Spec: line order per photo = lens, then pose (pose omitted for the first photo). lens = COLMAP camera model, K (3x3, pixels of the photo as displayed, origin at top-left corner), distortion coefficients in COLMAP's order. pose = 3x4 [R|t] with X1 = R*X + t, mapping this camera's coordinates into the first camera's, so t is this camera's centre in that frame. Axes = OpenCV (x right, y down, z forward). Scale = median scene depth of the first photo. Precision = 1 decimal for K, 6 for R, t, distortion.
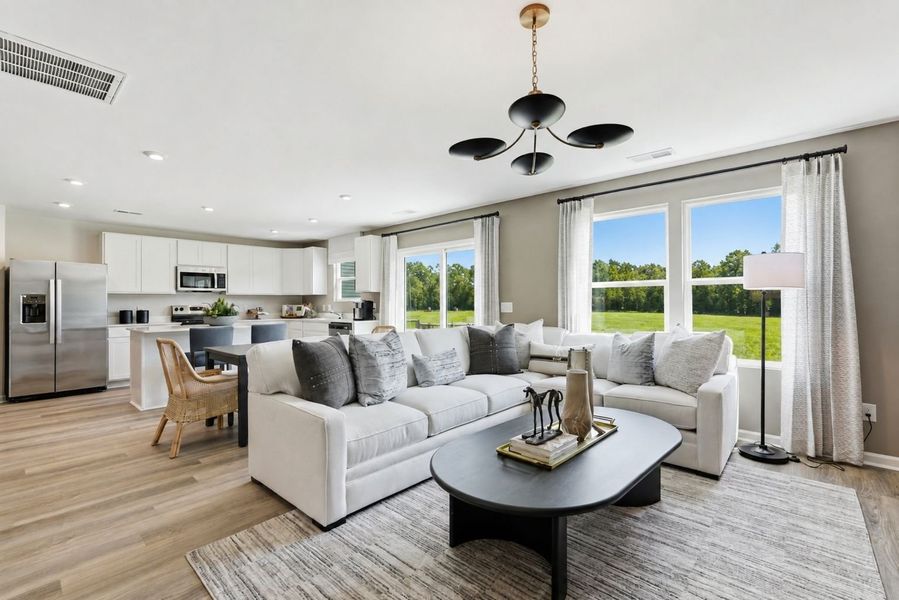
lens RADIAL K [[414.2, 0, 449.5], [0, 414.2, 300.0], [0, 0, 1]] dist [0.002098, 0.000705]
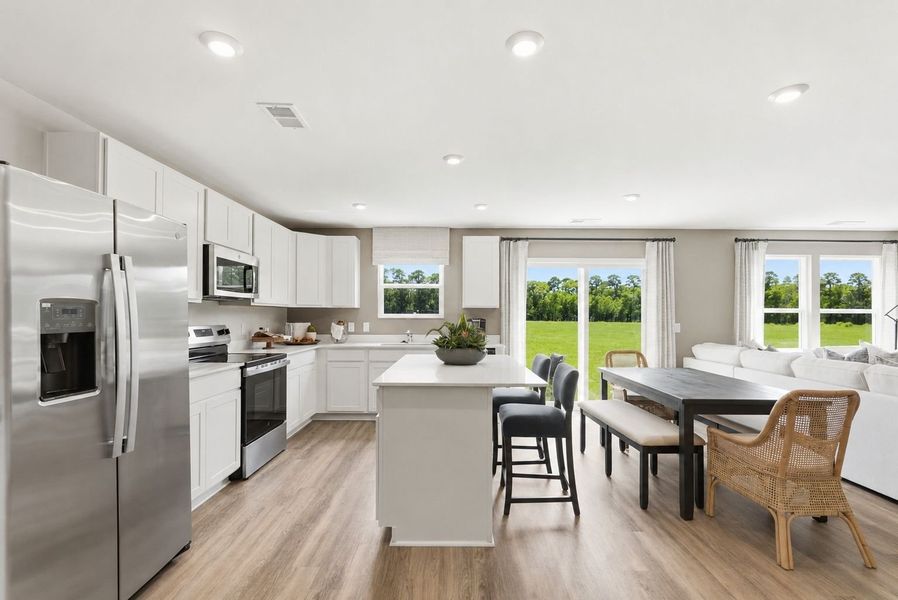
lens RADIAL K [[417.9, 0, 446.7], [0, 417.9, 305.8], [0, 0, 1]] dist [0.001134, 0.000346]
pose [[0.724216, 0.024411, 0.689141, -0.812515], [-0.015171, 0.999695, -0.019469, -0.006036], [-0.689407, 0.003645, 0.724365, 0.481047]]
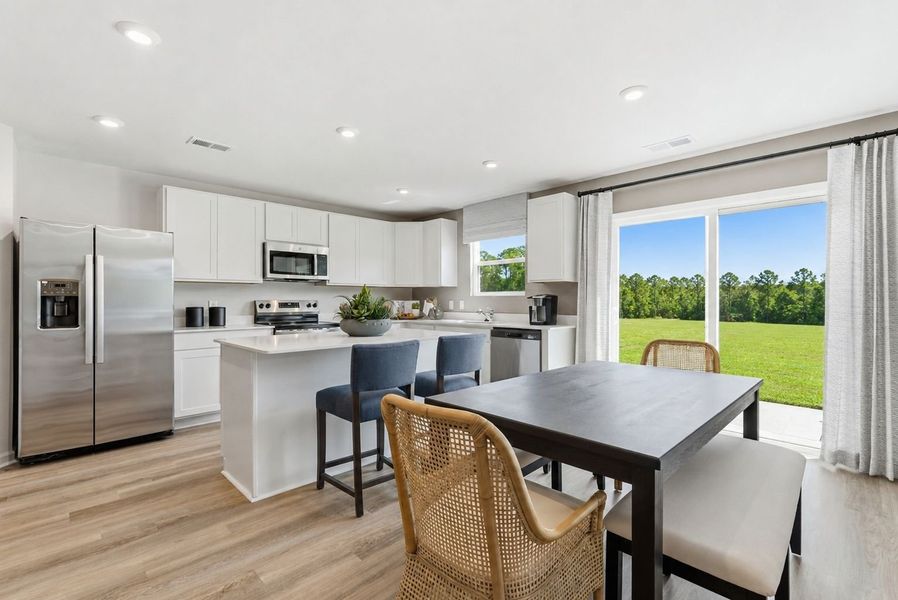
lens RADIAL K [[413.7, 0, 449.0], [0, 413.7, 300.0], [0, 0, 1]] dist [0.002098, 0.000705]
pose [[0.999081, 0.007914, -0.042129, -0.338946], [-0.007575, 0.999938, 0.008209, 0.005225], [0.042191, -0.007883, 0.999078, 0.348296]]
